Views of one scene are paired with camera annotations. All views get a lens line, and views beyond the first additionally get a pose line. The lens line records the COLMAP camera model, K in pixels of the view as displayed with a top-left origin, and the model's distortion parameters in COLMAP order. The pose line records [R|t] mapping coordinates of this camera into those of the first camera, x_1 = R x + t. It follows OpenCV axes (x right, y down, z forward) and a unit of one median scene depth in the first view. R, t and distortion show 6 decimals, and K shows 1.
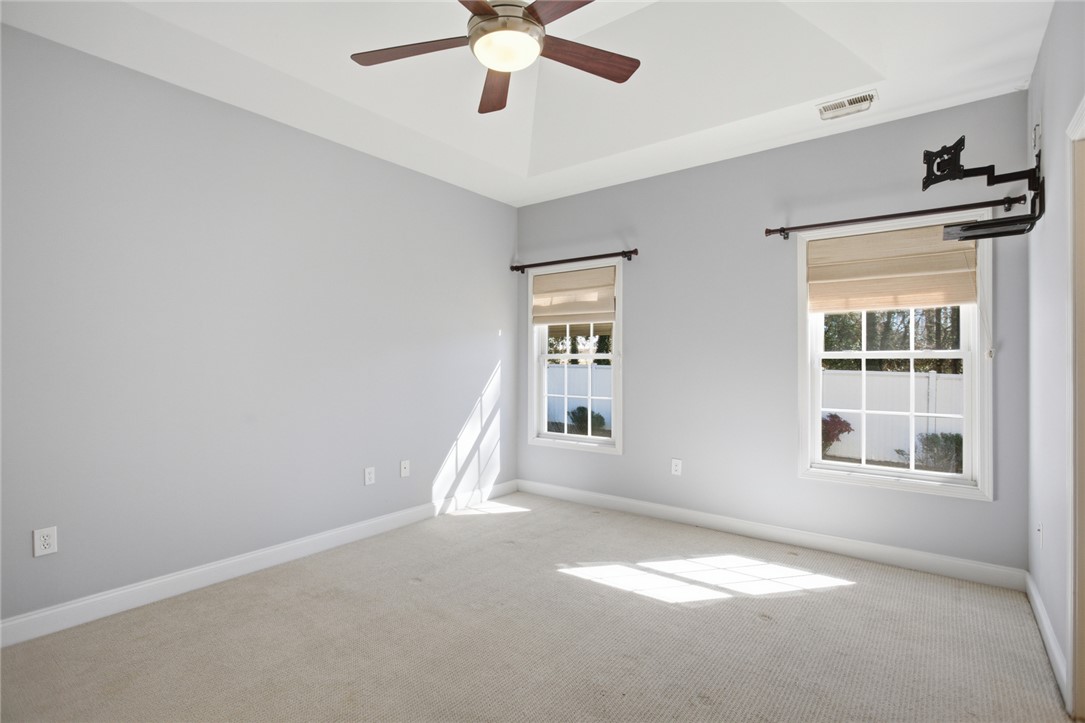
lens RADIAL K [[527.1, 0, 541.7], [0, 527.1, 359.4], [0, 0, 1]] dist [-0.003968, -0.000525]
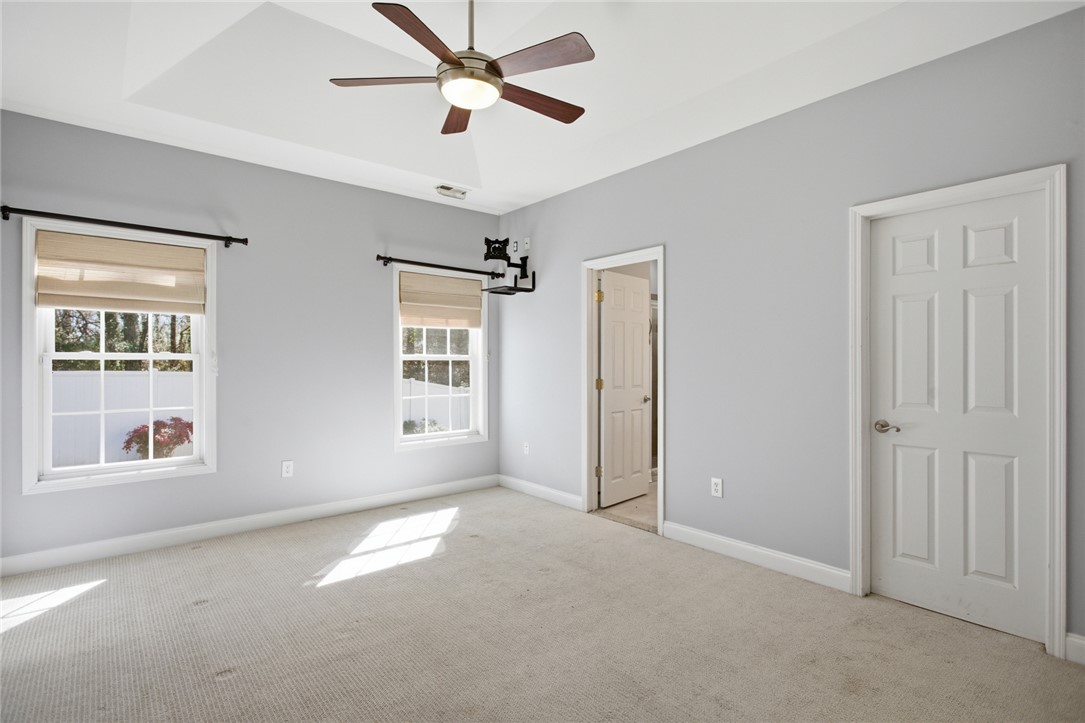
lens RADIAL K [[527.1, 0, 541.7], [0, 527.1, 359.4], [0, 0, 1]] dist [-0.003968, -0.000525]
pose [[0.208412, 0.004708, 0.978030, -0.722174], [0.000167, 0.999988, -0.004850, 0.003569], [-0.978041, 0.001174, 0.208409, 0.379900]]
